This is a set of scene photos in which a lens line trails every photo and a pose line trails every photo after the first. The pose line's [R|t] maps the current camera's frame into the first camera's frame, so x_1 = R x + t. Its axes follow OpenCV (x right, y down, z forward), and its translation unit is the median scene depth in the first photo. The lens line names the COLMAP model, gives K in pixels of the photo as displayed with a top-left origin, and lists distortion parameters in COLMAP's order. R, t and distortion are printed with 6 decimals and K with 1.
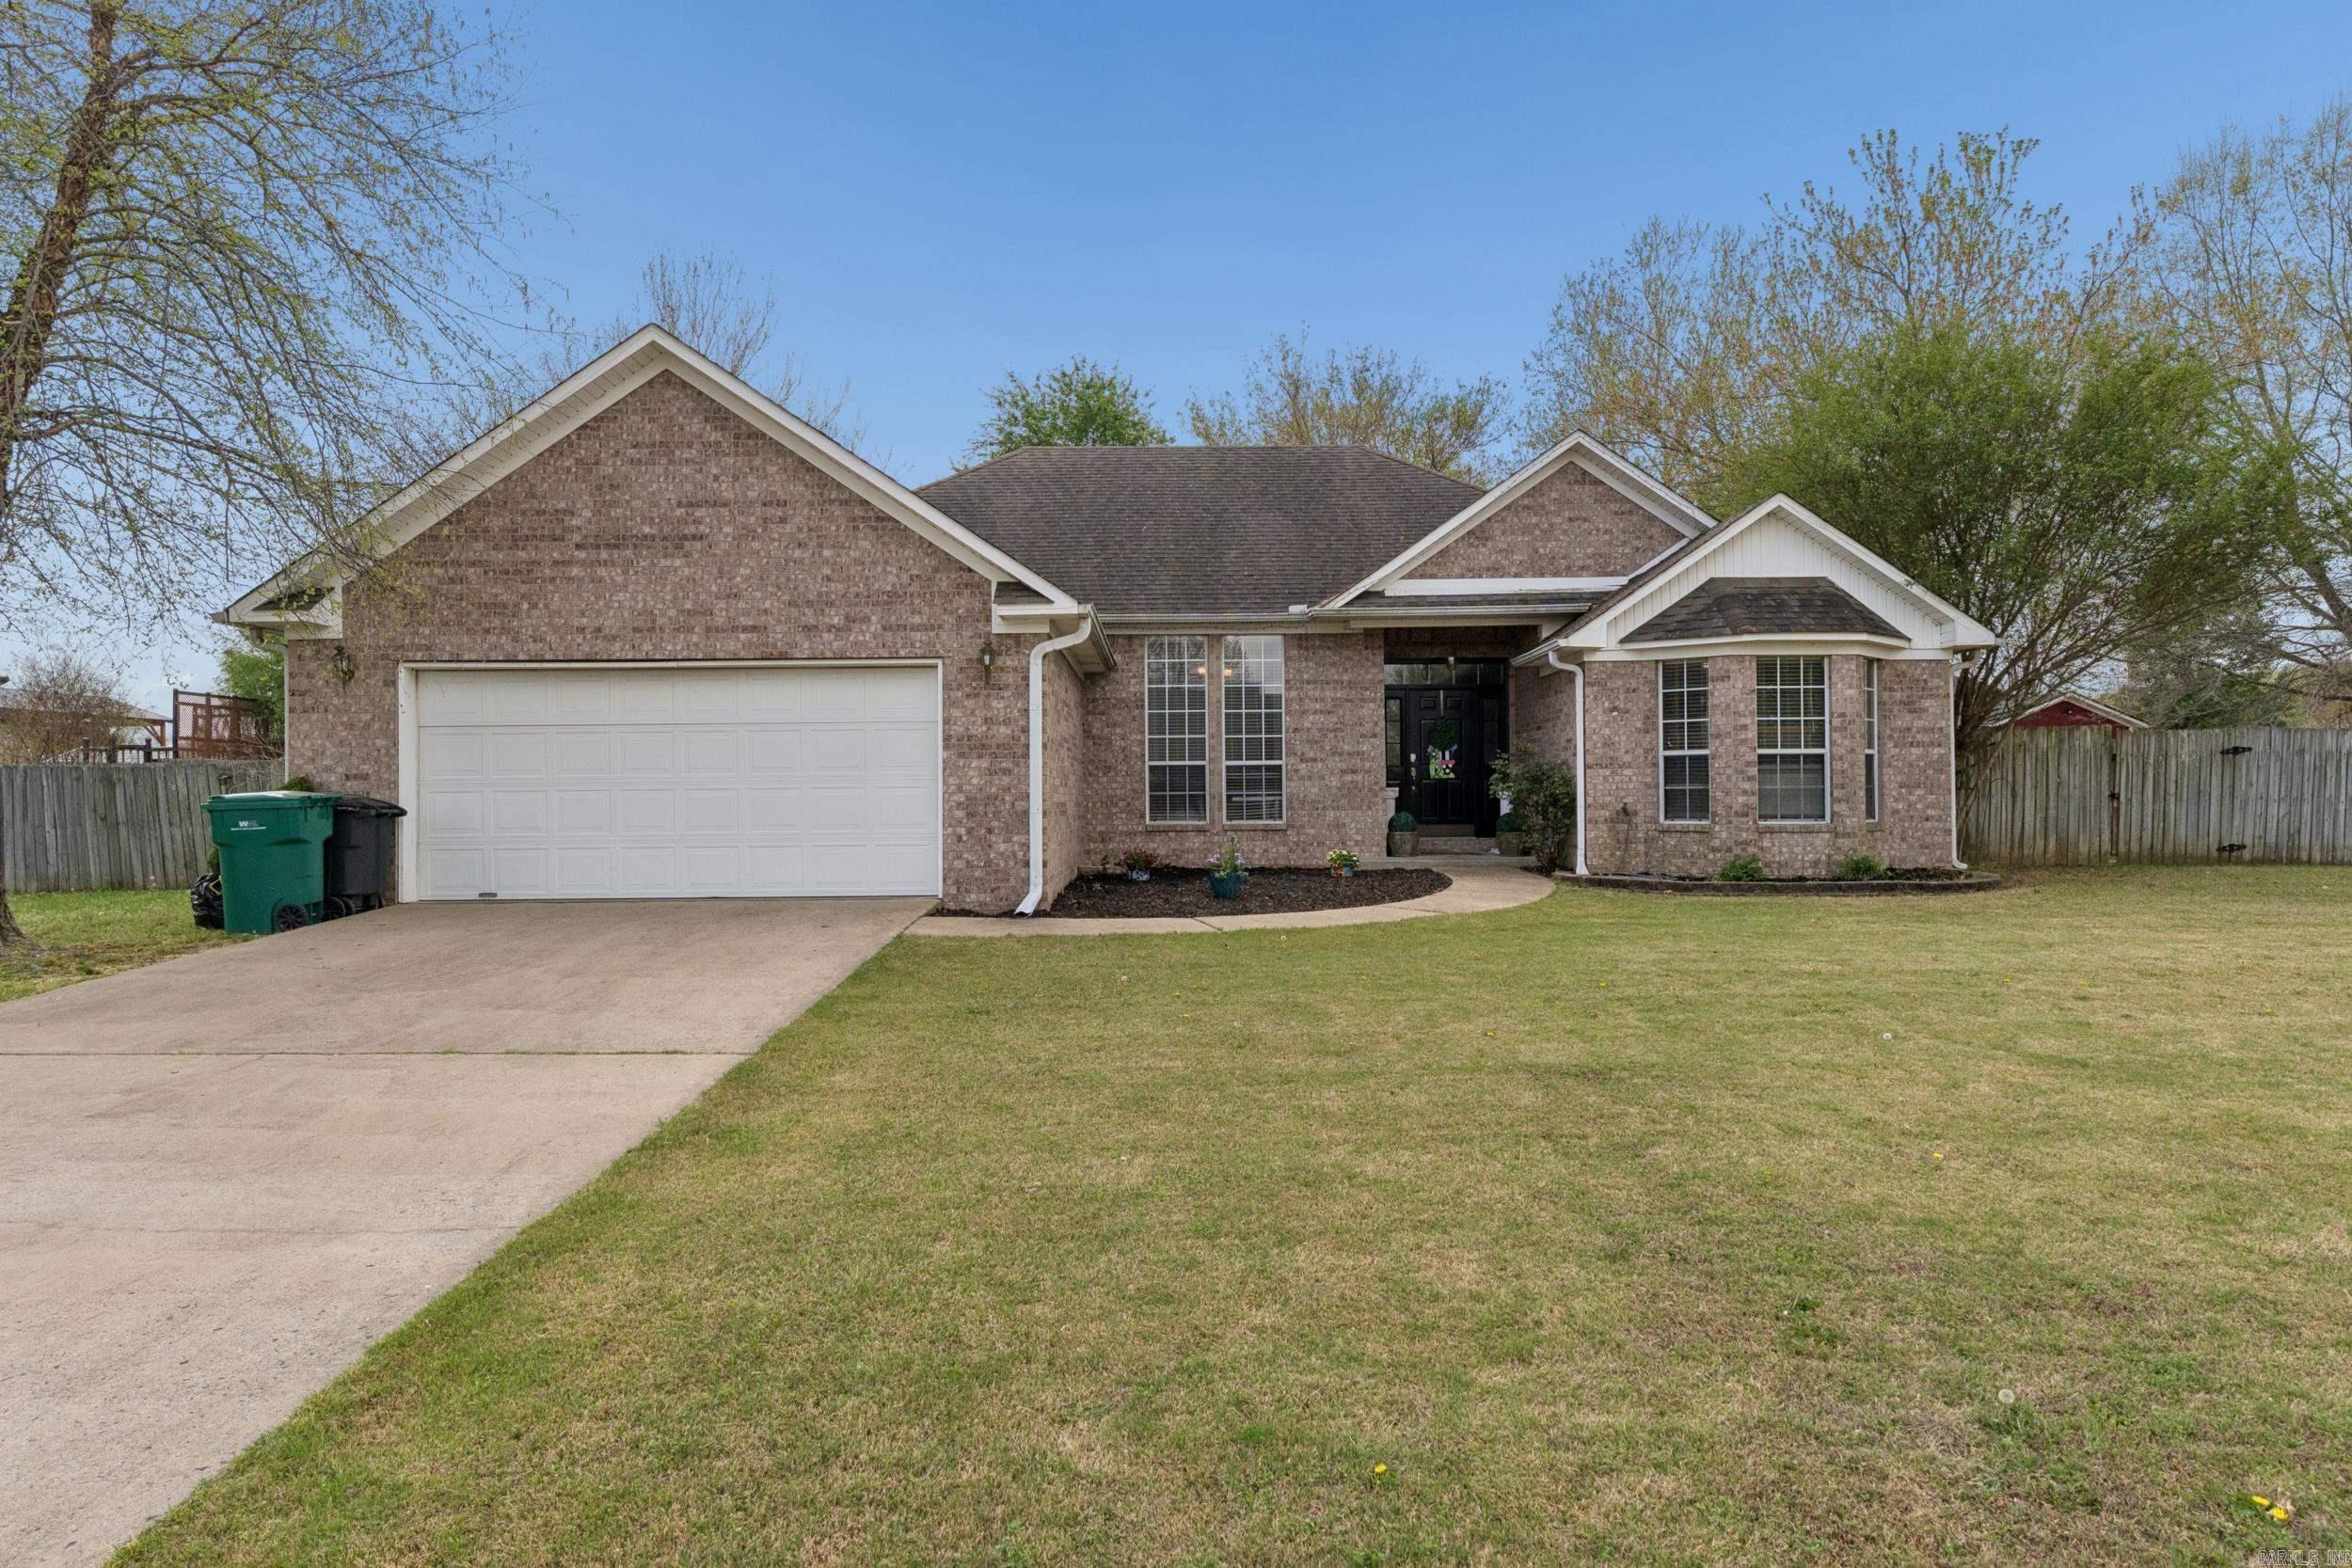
lens RADIAL K [[1455.2, 0, 1161.5], [0, 1455.2, 798.5], [0, 0, 1]] dist [-0.007510, -0.000692]
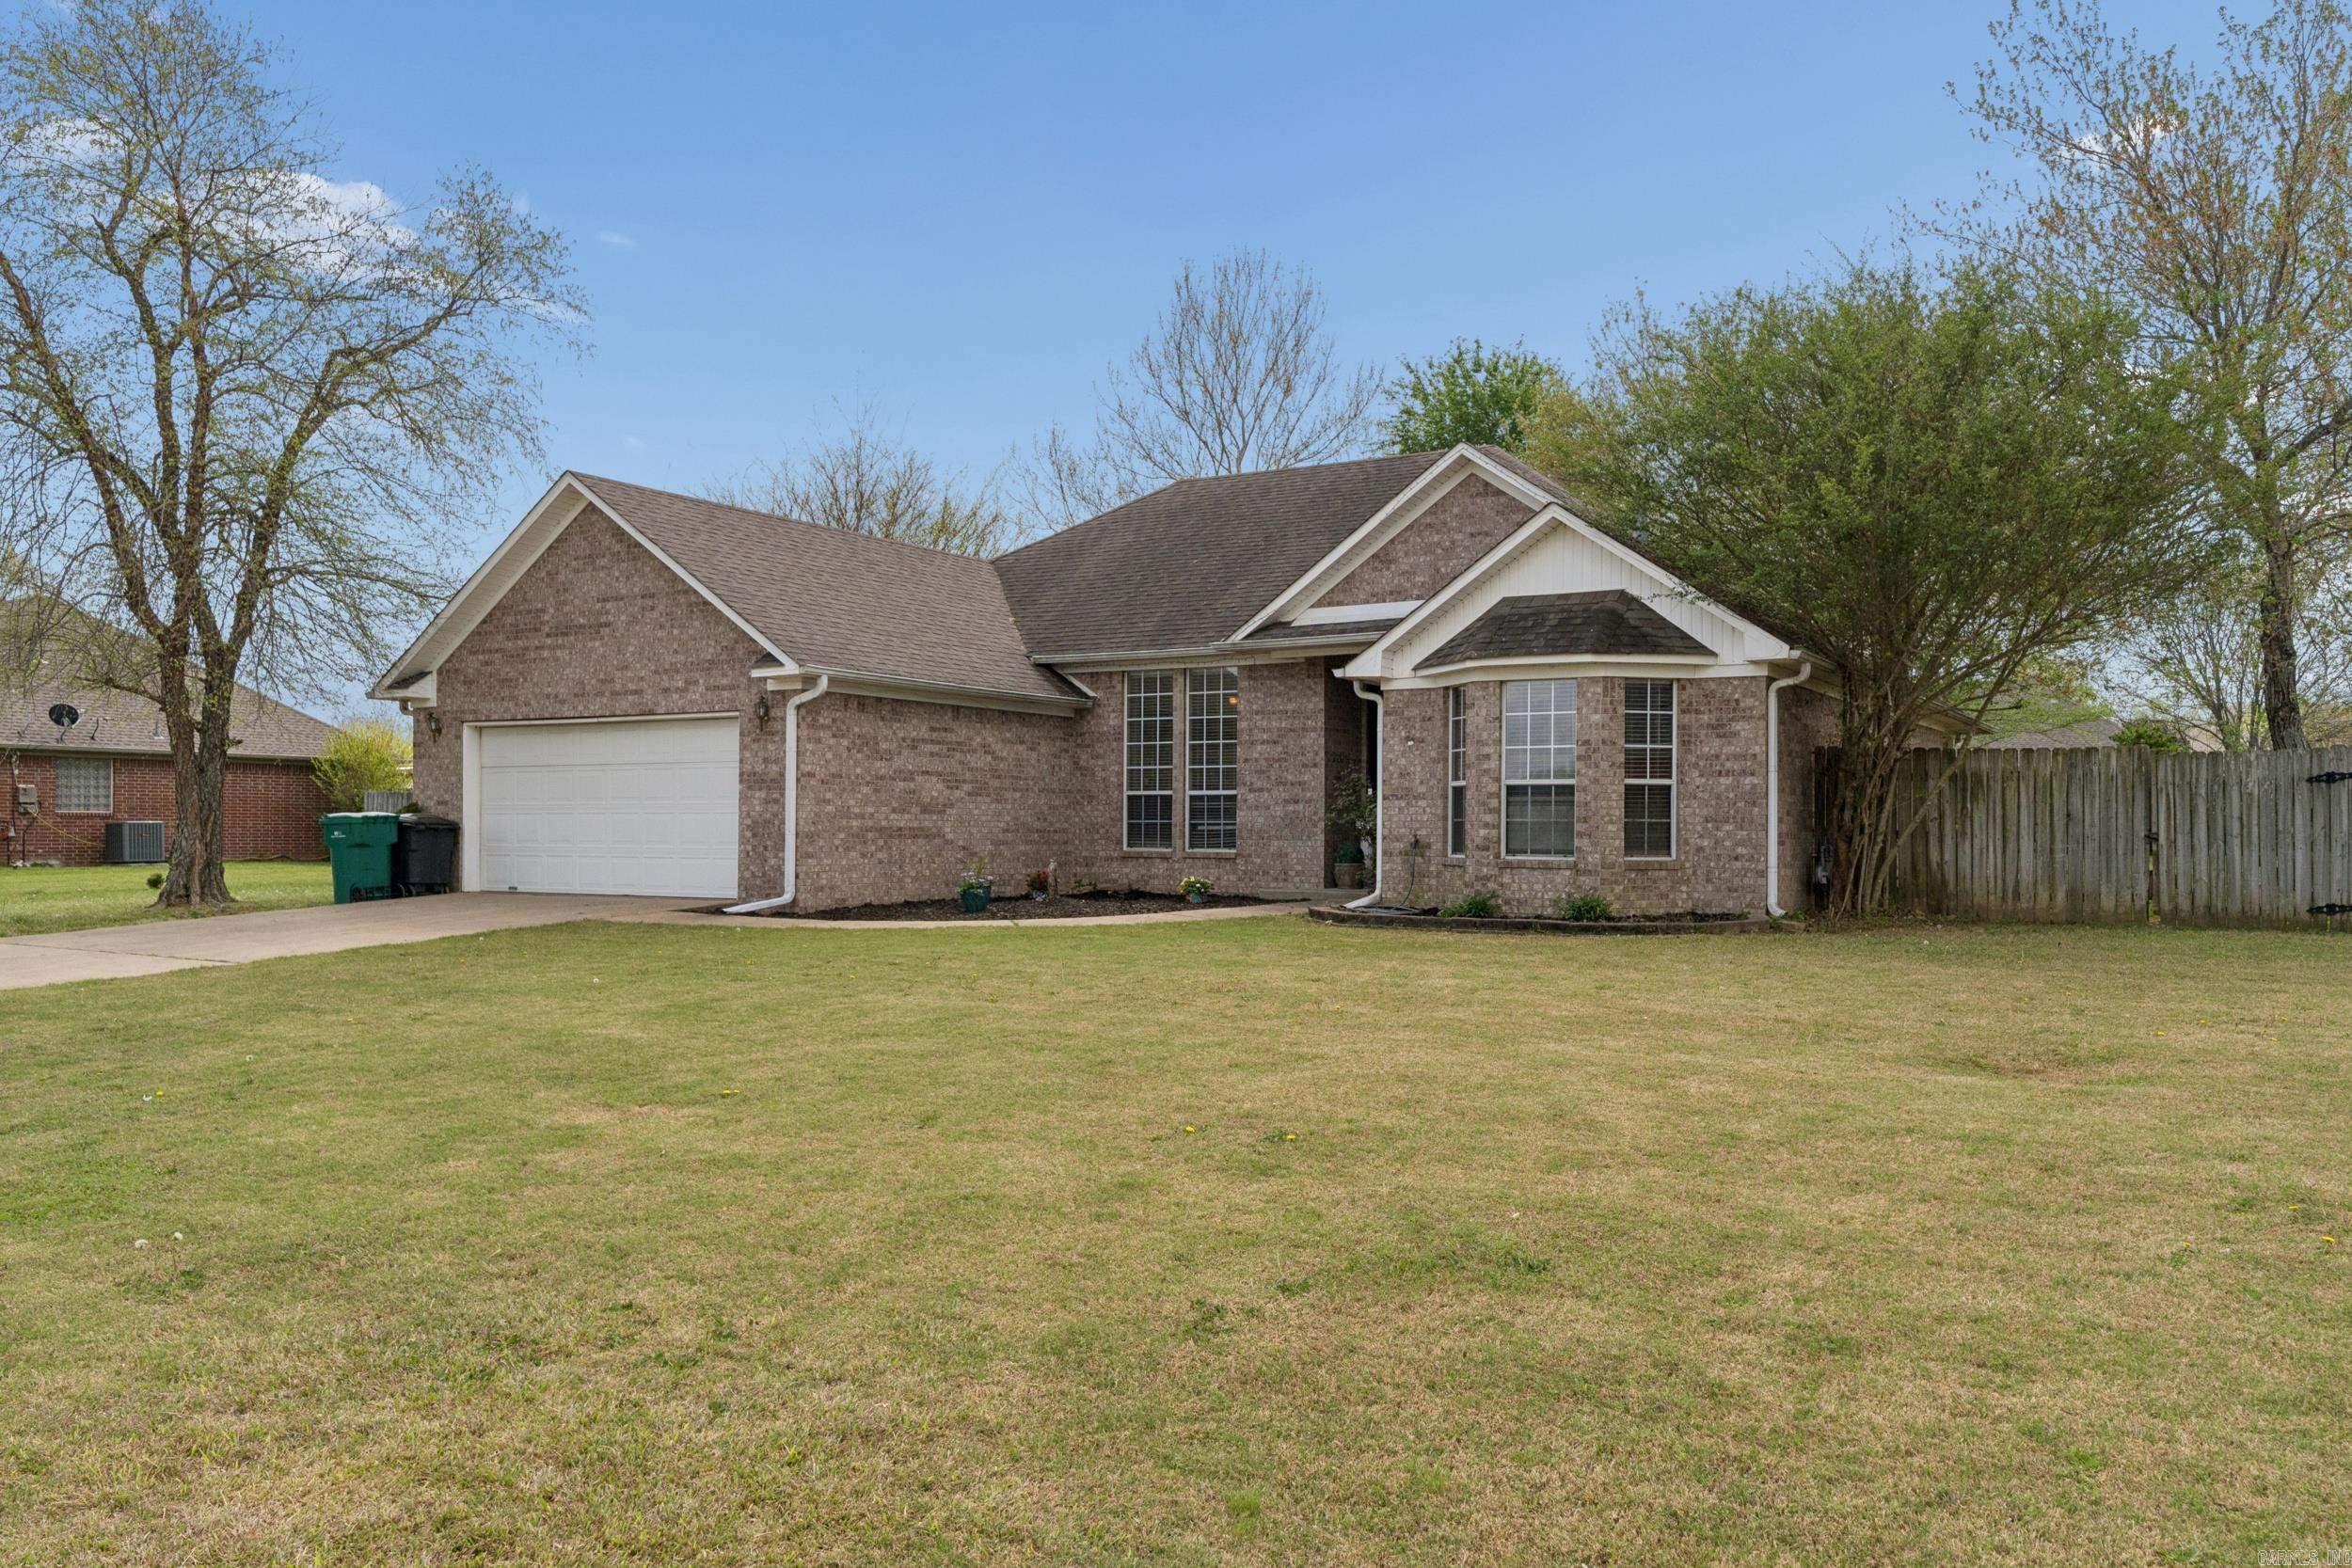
lens RADIAL K [[1812.1, 0, 1146.8], [0, 1812.1, 856.1], [0, 0, 1]] dist [-0.001176, -0.000508]
pose [[0.846338, 0.020055, -0.532269, 0.826447], [-0.012531, 0.999764, 0.017744, -0.002205], [0.532499, -0.008348, 0.846390, -0.122643]]
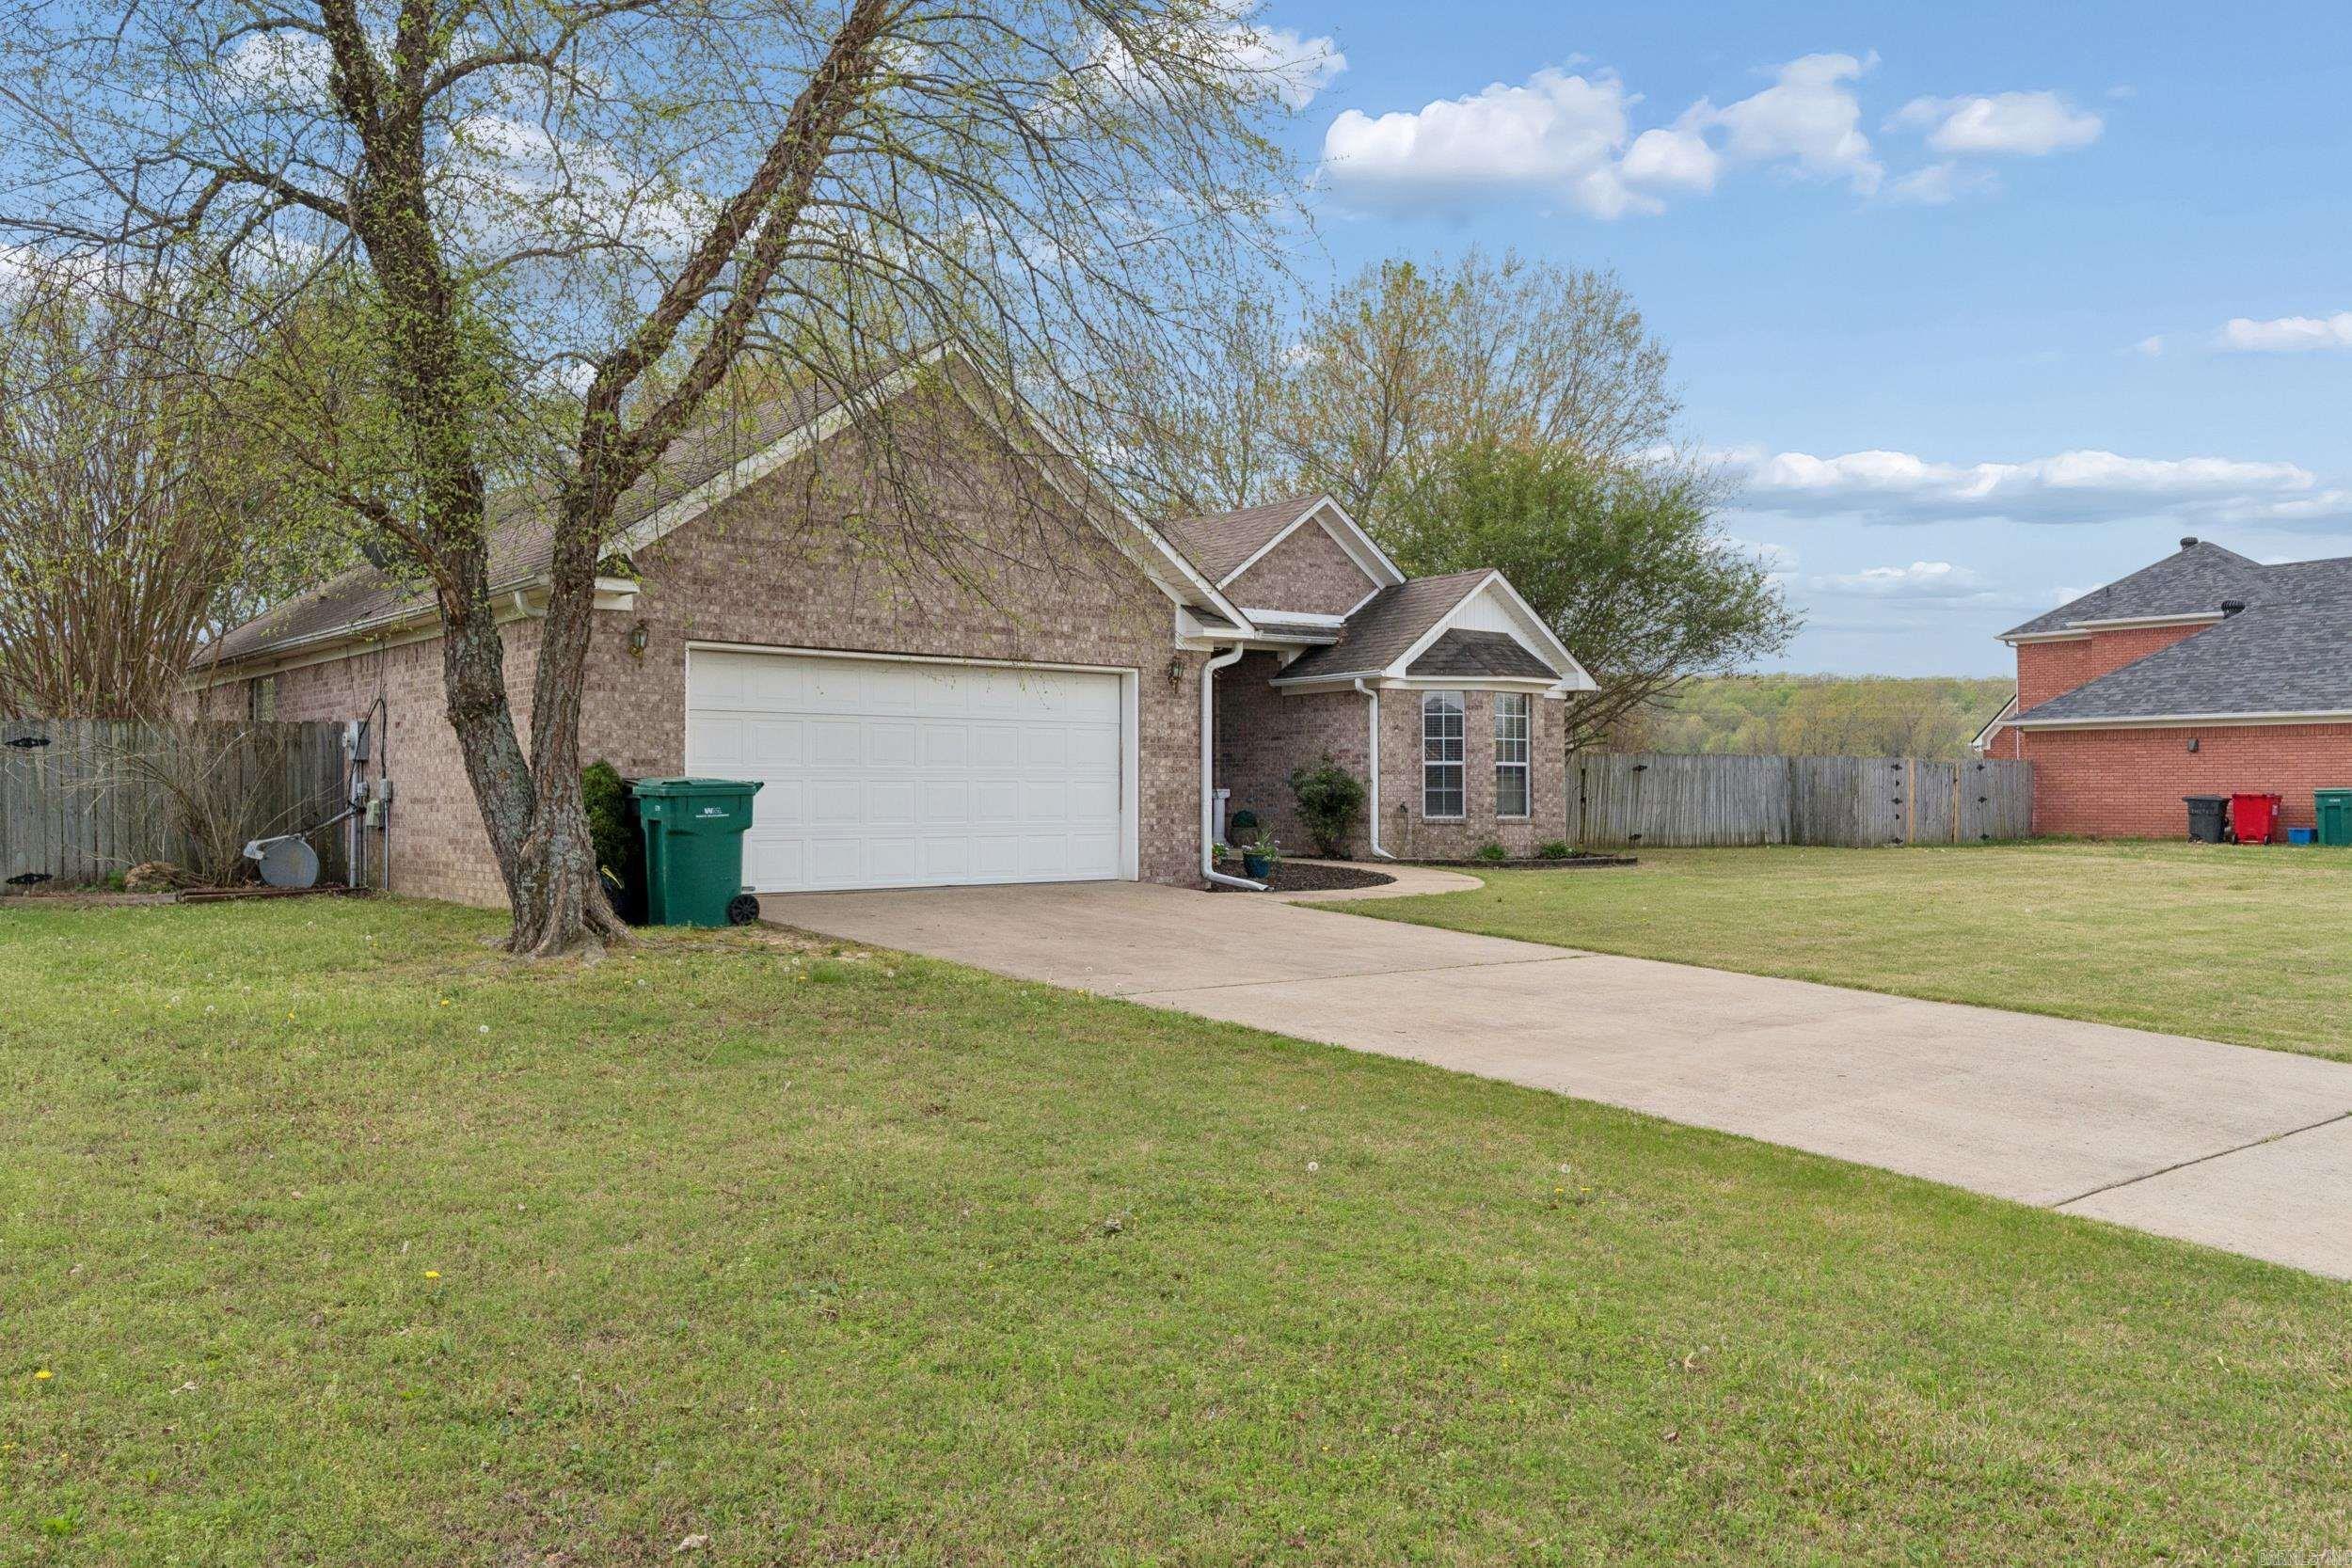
lens RADIAL K [[1812.1, 0, 1170.7], [0, 1812.1, 773.9], [0, 0, 1]] dist [-0.001176, -0.000508]
pose [[0.765920, 0.016880, 0.642714, -0.863201], [-0.006284, 0.999804, -0.018770, 0.009863], [-0.642905, 0.010338, 0.765876, -0.076048]]
